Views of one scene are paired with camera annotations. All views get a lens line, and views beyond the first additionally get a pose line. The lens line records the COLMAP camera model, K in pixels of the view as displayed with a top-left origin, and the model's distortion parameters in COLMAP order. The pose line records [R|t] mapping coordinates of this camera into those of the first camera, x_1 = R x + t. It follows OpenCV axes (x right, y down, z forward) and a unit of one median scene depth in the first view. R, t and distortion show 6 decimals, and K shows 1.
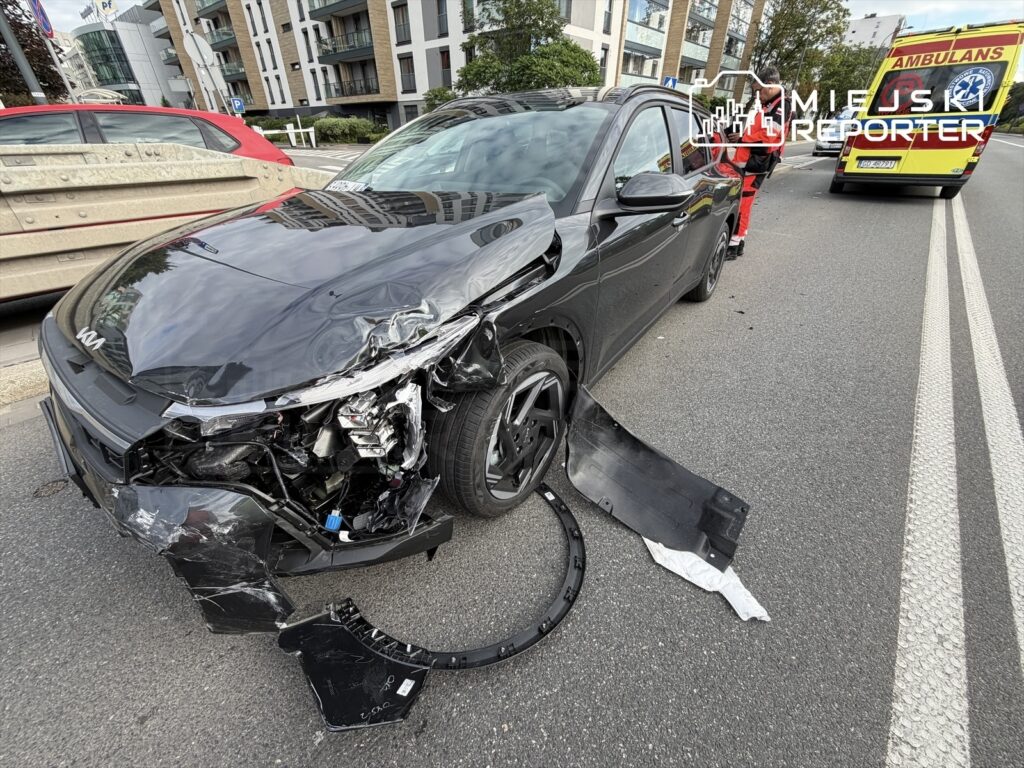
lens RADIAL K [[408.8, 0, 512.0], [0, 408.8, 384.0], [0, 0, 1]] dist [0.000876, -0.000067]
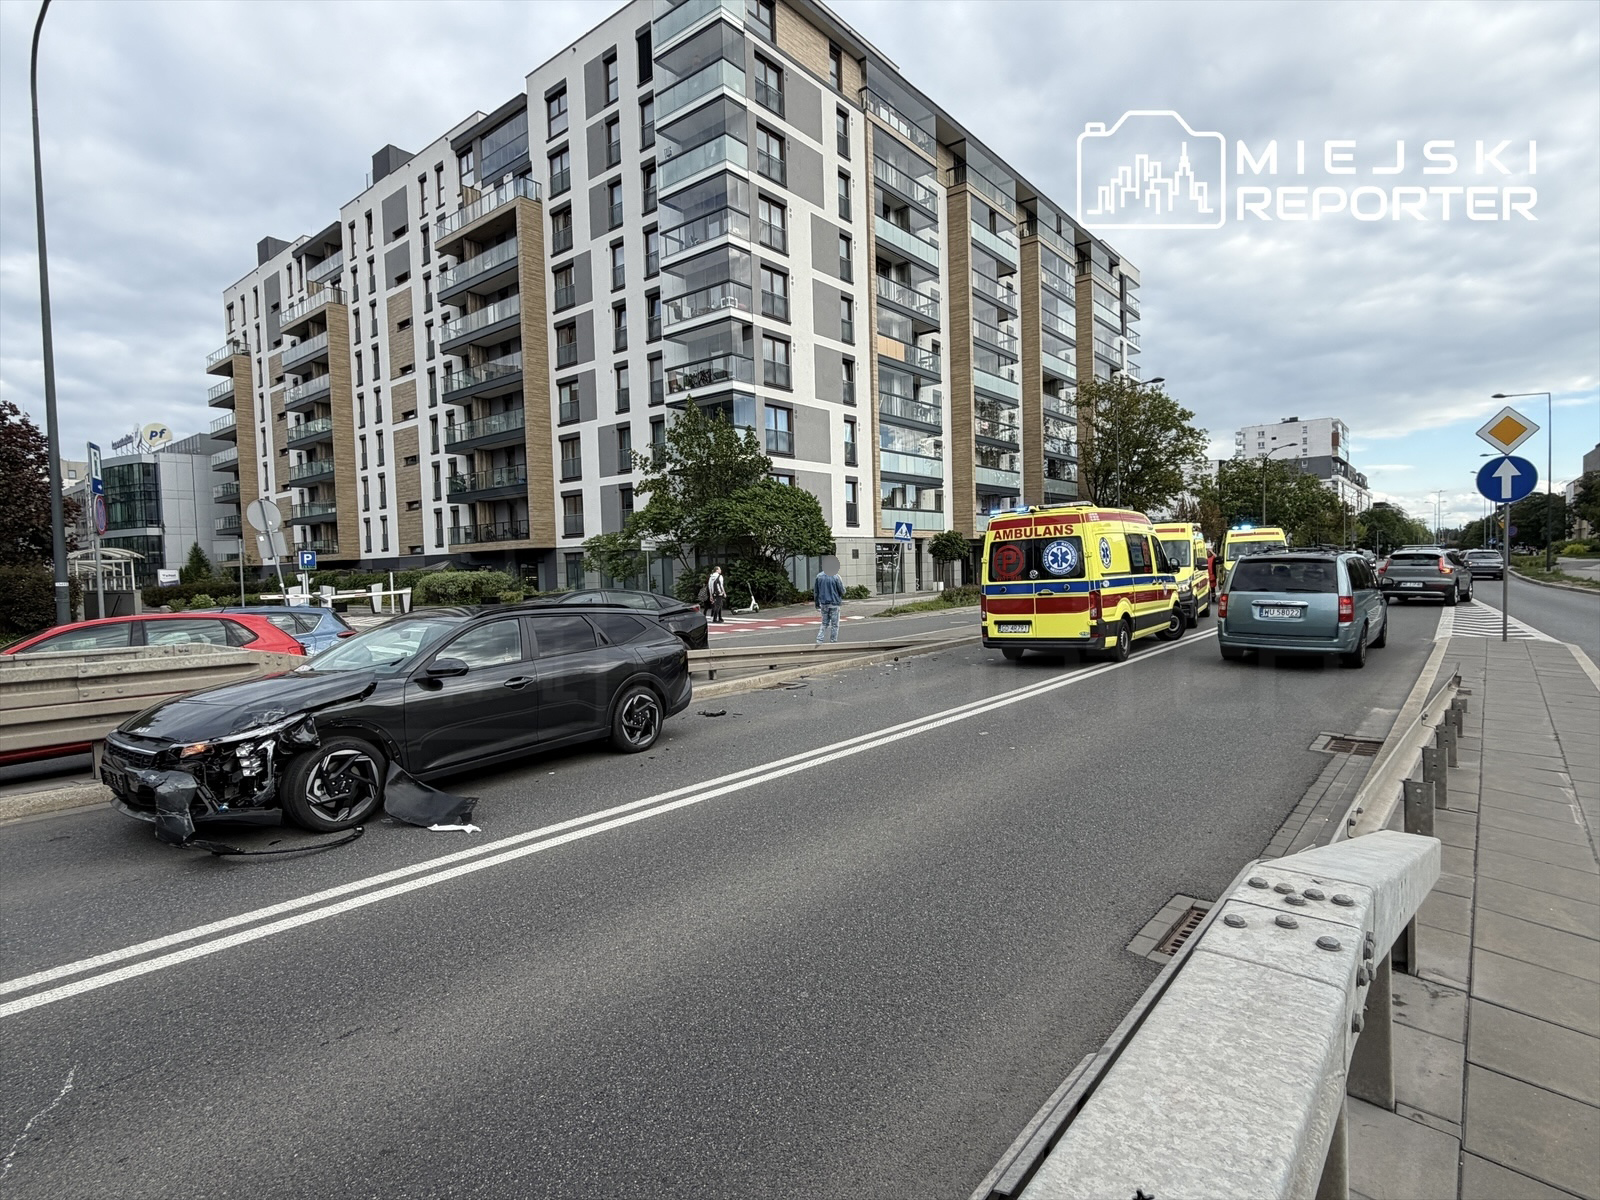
lens RADIAL K [[812.7, 0, 800.0], [0, 812.7, 600.0], [0, 0, 1]] dist [-0.002063, -0.000020]
pose [[0.999335, -0.023721, 0.027703, 0.078639], [0.034372, 0.866533, -0.497935, 0.050460], [-0.012194, 0.498556, 0.866772, -0.103385]]
